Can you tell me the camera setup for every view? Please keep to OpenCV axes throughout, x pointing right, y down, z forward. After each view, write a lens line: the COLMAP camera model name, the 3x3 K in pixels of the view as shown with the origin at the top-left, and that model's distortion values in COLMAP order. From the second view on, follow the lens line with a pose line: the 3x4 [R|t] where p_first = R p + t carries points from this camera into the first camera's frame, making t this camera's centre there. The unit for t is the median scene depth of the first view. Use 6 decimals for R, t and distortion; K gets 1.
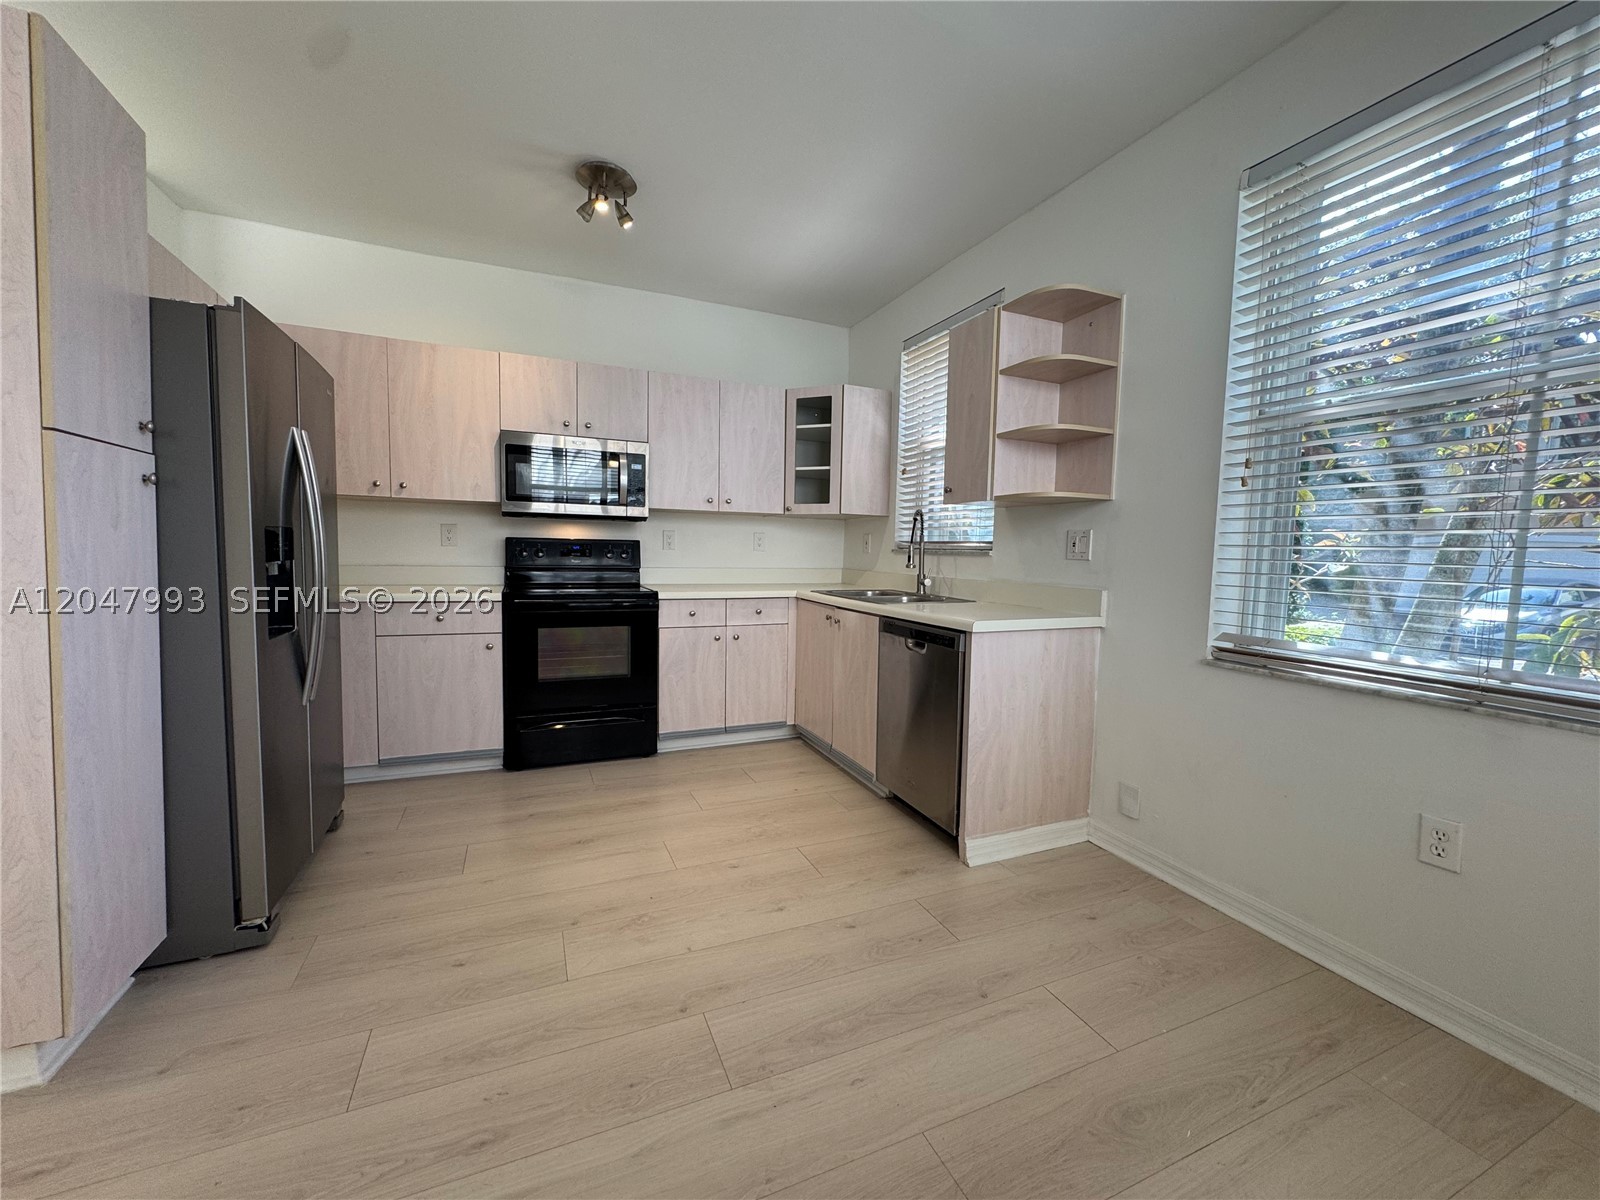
lens RADIAL K [[637.7, 0, 797.7], [0, 637.7, 600.2], [0, 0, 1]] dist [-0.002806, 0.000007]
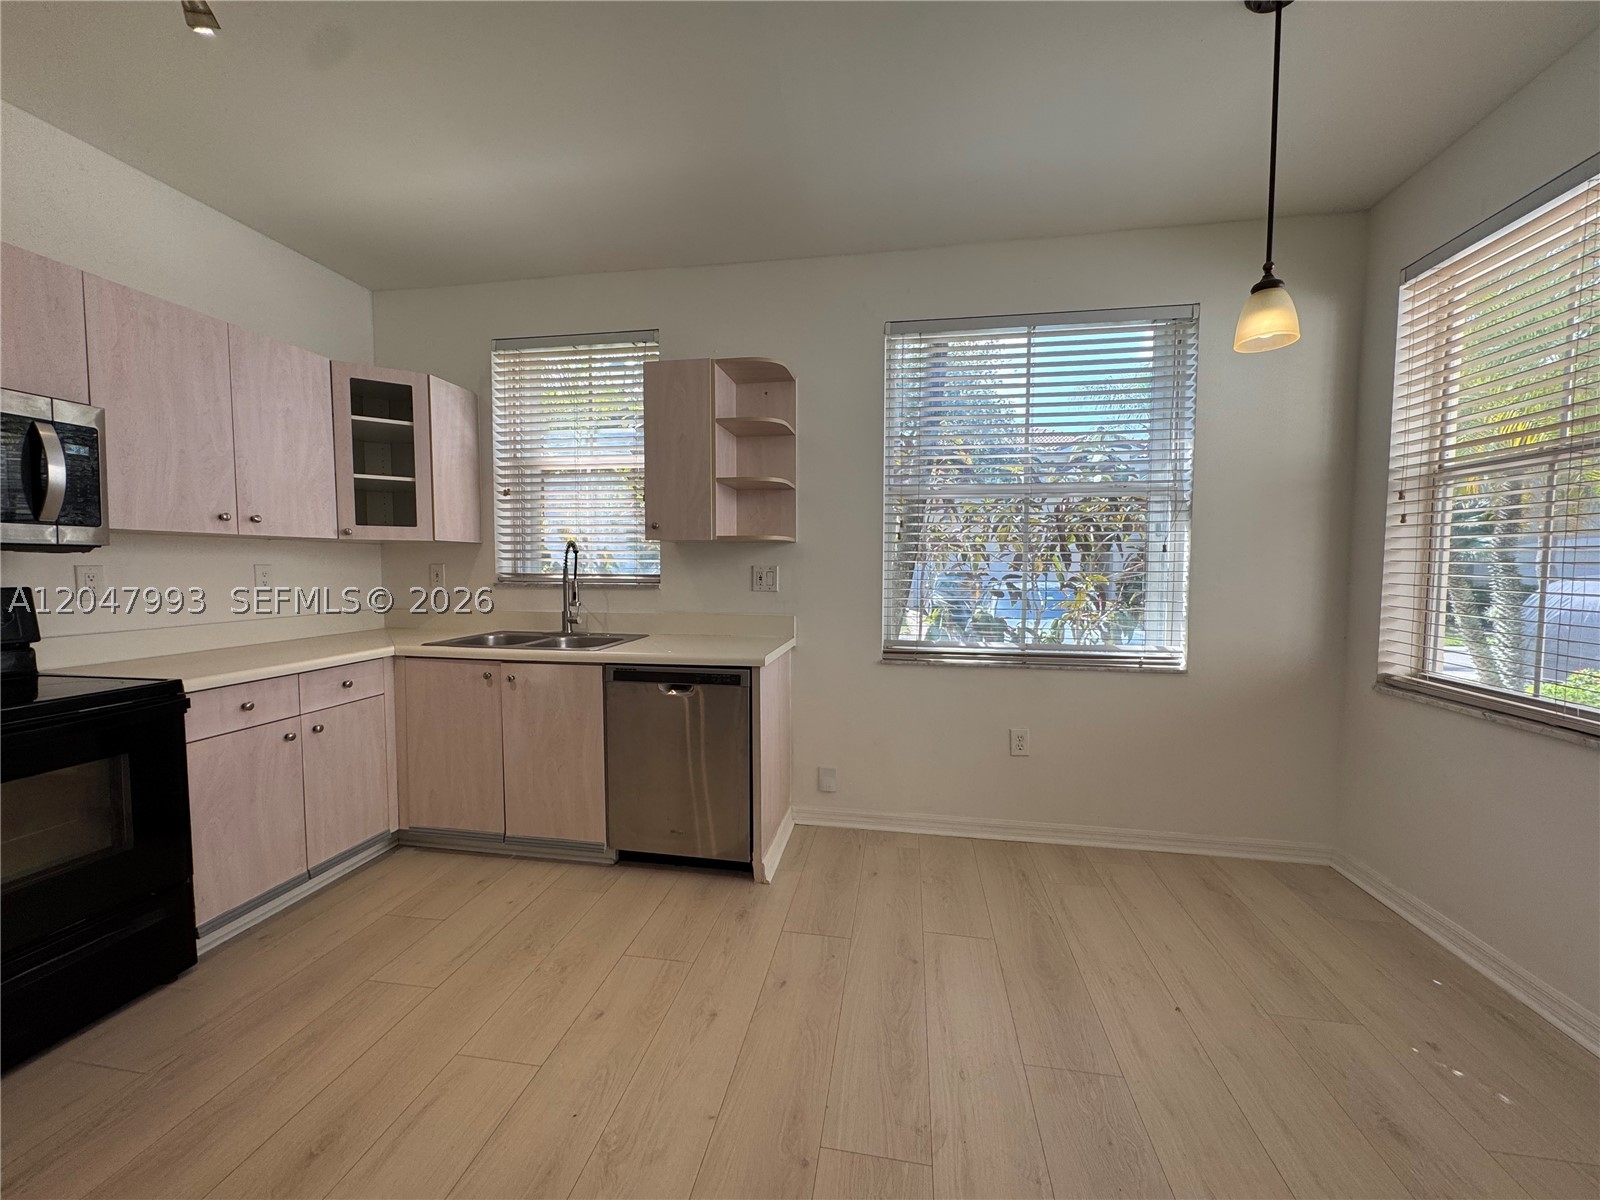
lens RADIAL K [[637.7, 0, 797.7], [0, 637.7, 600.2], [0, 0, 1]] dist [-0.002806, 0.000007]
pose [[0.545284, -0.065868, 0.835660, -0.432539], [0.075689, 0.996705, 0.029174, -0.065545], [-0.834827, 0.047342, 0.548472, 0.261170]]
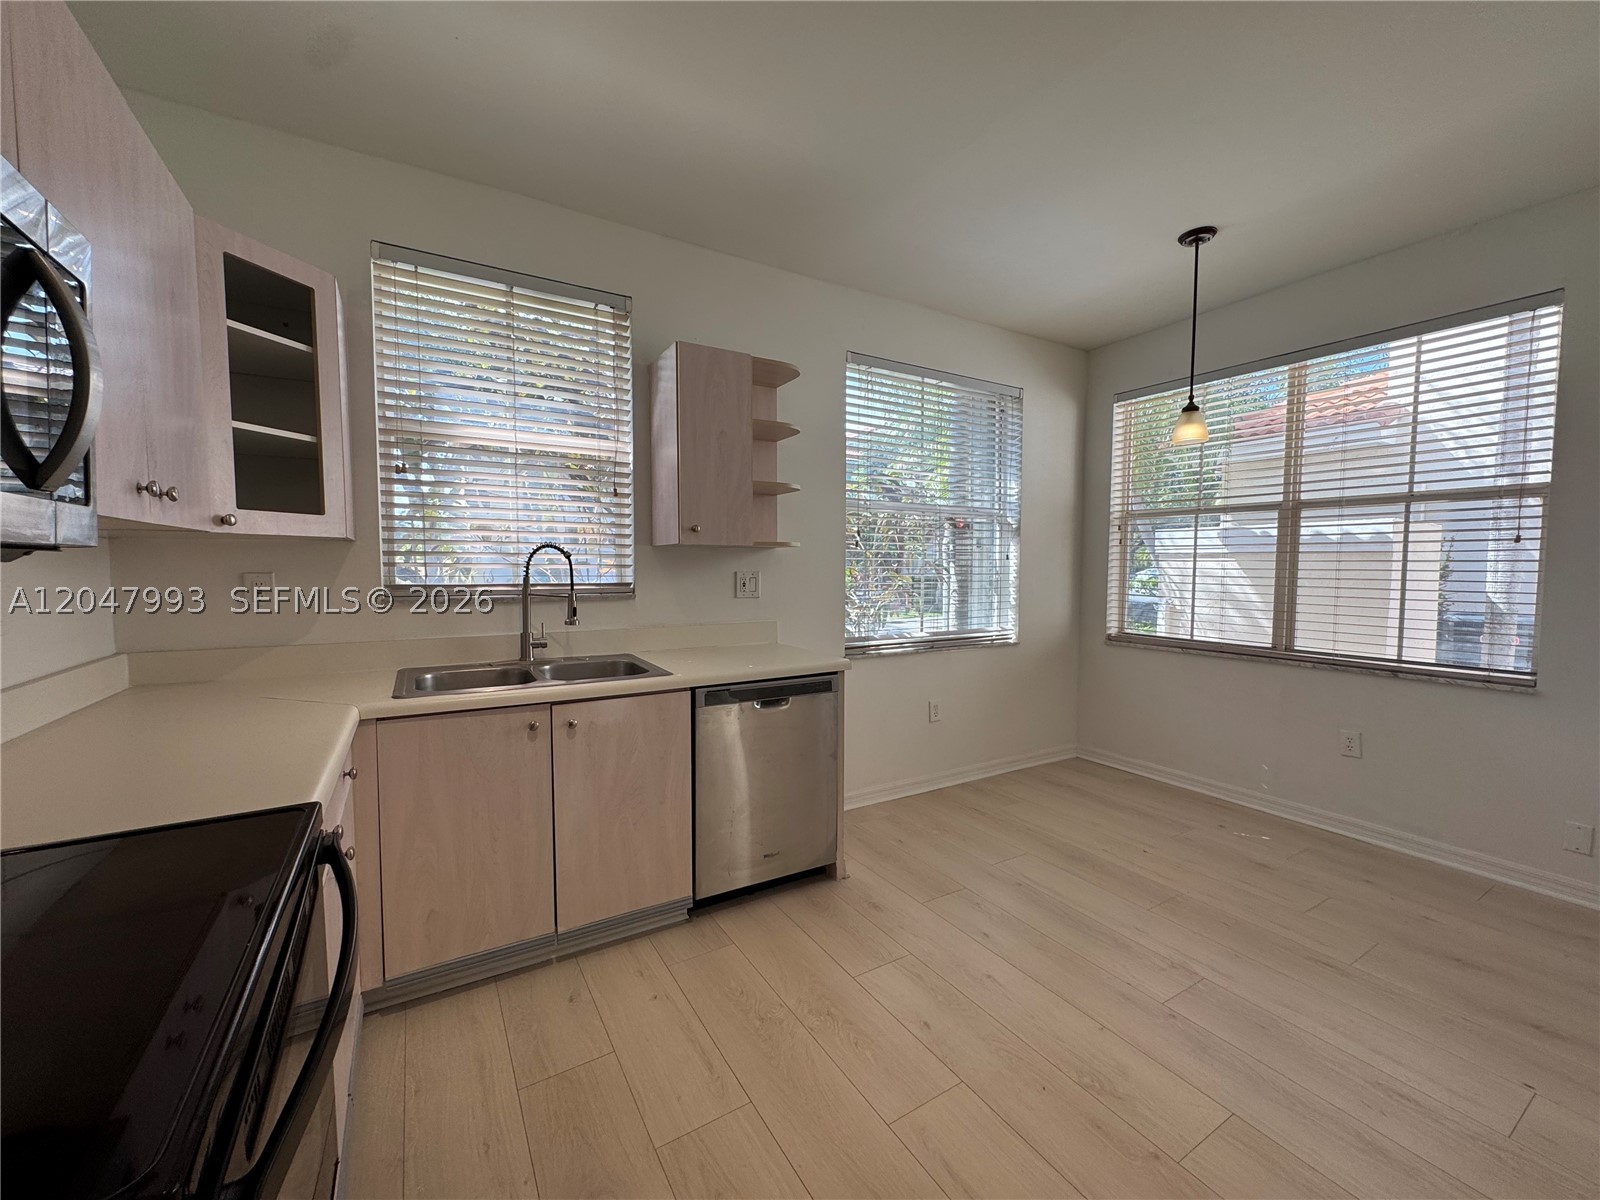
lens RADIAL K [[637.7, 0, 797.7], [0, 637.7, 600.2], [0, 0, 1]] dist [-0.002806, 0.000007]
pose [[-0.134409, -0.078106, 0.987843, -0.599306], [0.074082, 0.993307, 0.088618, -0.131302], [-0.988153, 0.085093, -0.127723, 0.899804]]
